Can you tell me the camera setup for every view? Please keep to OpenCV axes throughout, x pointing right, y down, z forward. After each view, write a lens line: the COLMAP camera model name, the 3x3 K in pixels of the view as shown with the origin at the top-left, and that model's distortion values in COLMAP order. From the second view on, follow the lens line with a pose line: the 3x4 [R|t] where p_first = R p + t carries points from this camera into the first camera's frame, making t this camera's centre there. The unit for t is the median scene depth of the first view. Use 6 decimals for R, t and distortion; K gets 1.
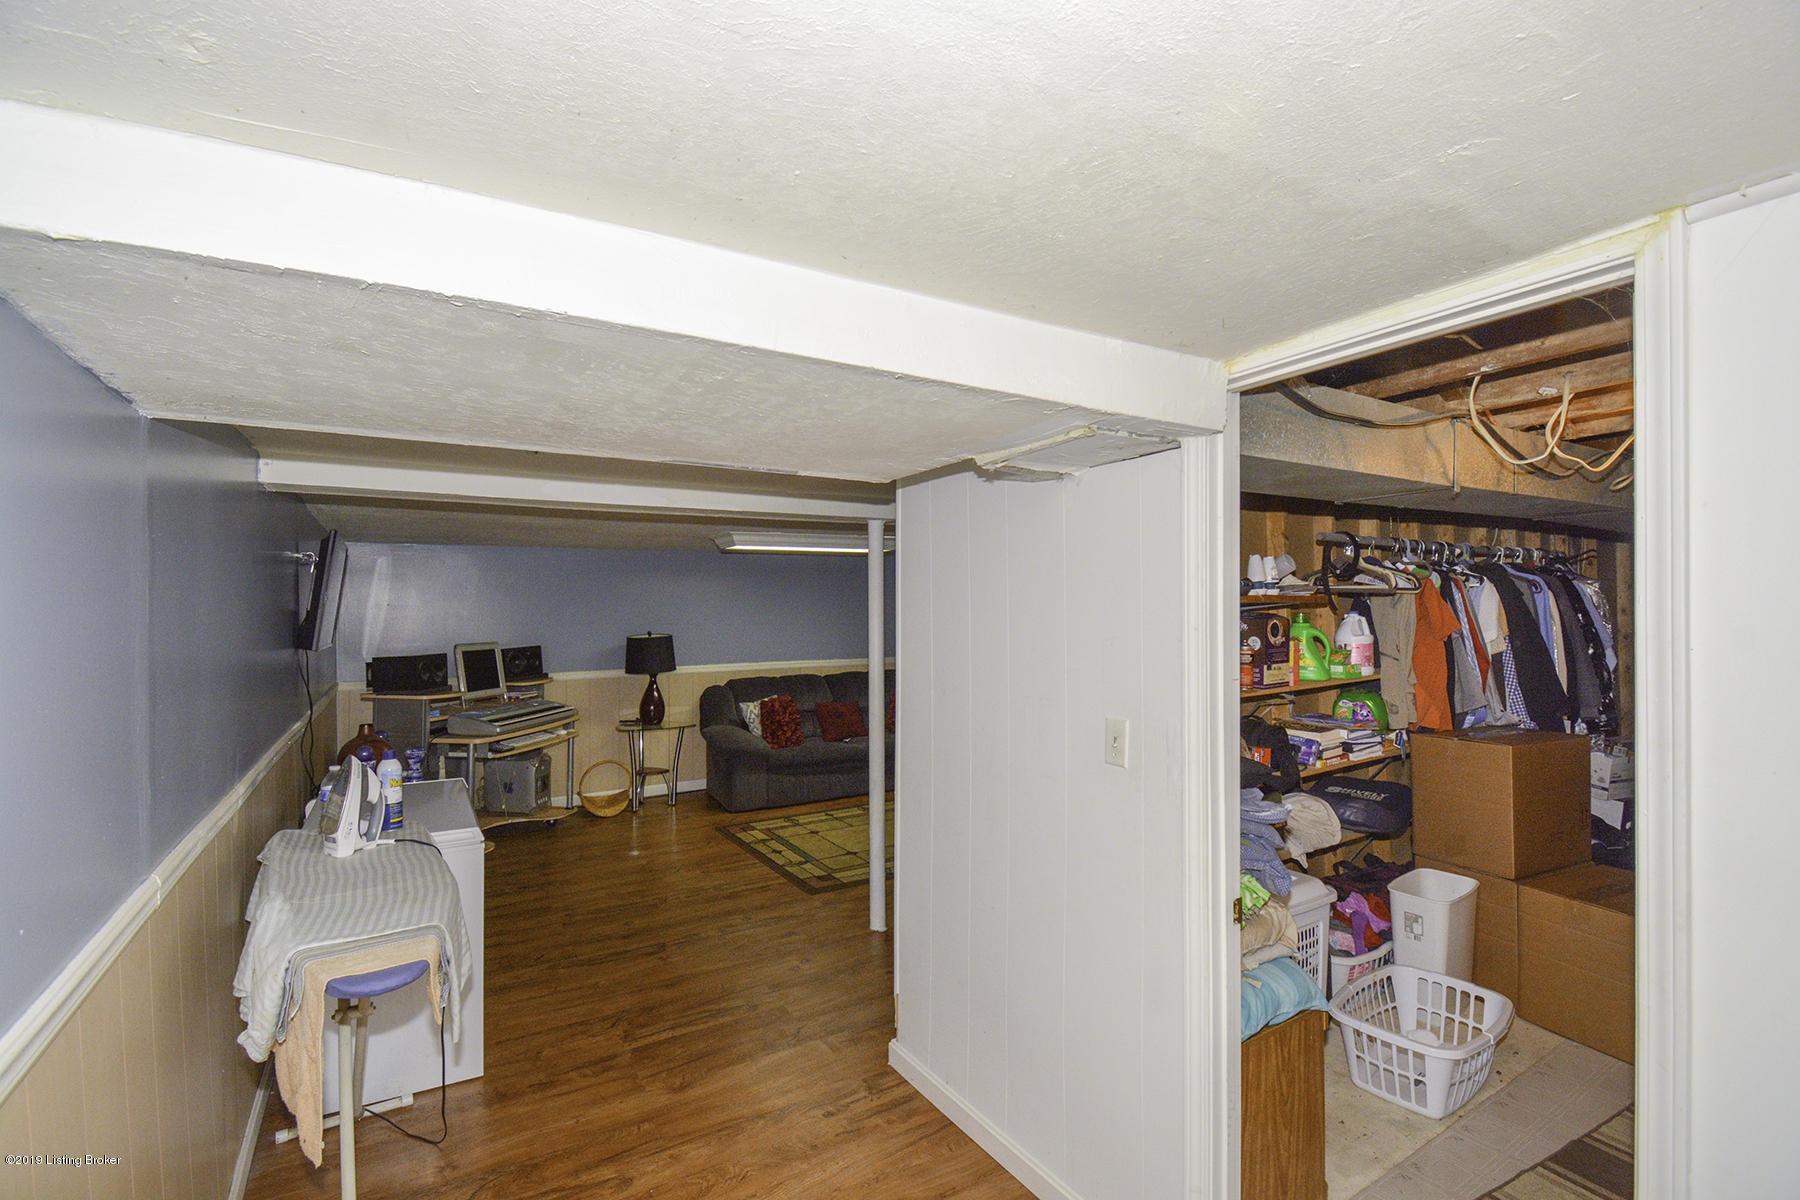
lens RADIAL K [[814.4, 0, 938.7], [0, 814.4, 615.3], [0, 0, 1]] dist [0.001019, 0.000077]
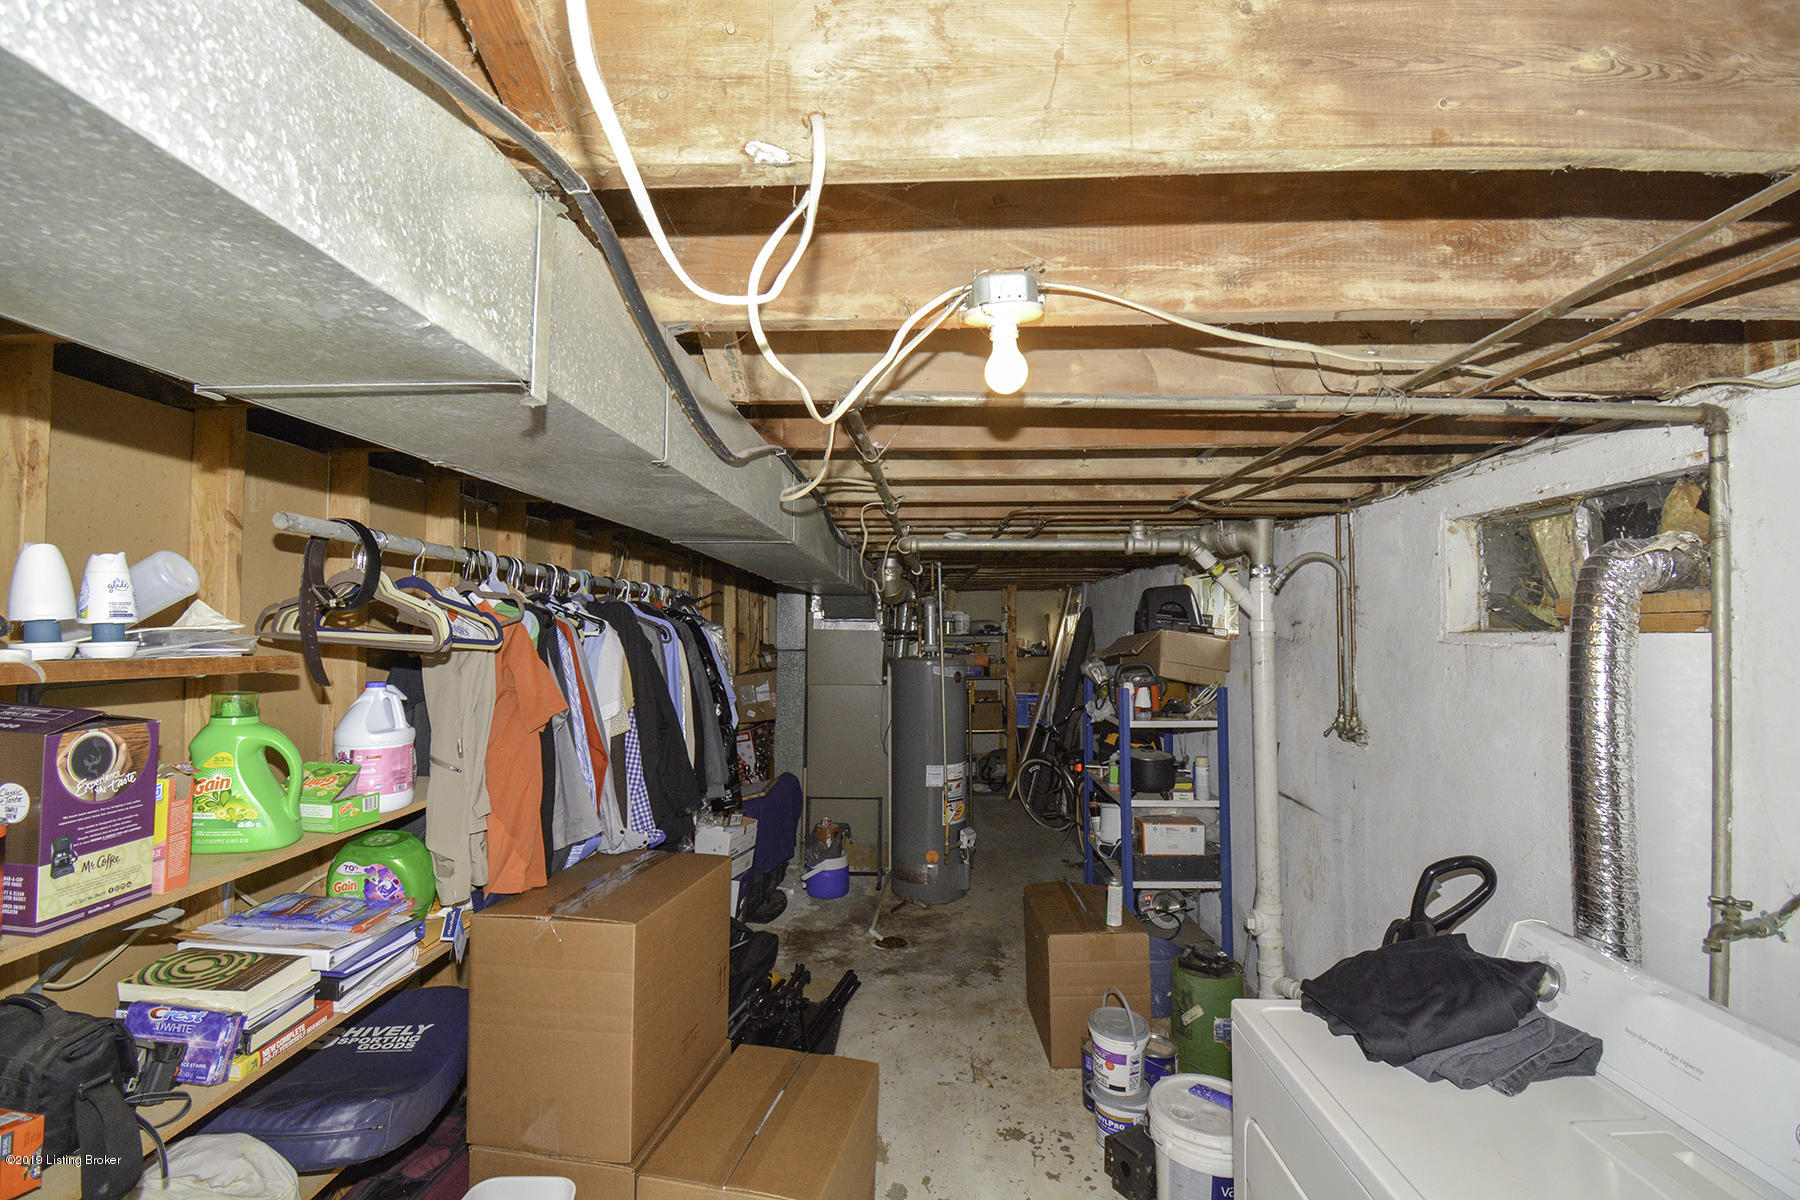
lens RADIAL K [[789.7, 0, 899.5], [0, 789.7, 585.7], [0, 0, 1]] dist [0.001309, -0.019793]
pose [[0.587322, 0.065086, 0.806732, 0.304702], [-0.008389, 0.997197, -0.074345, -0.032176], [-0.809310, 0.036897, 0.586222, 0.450217]]
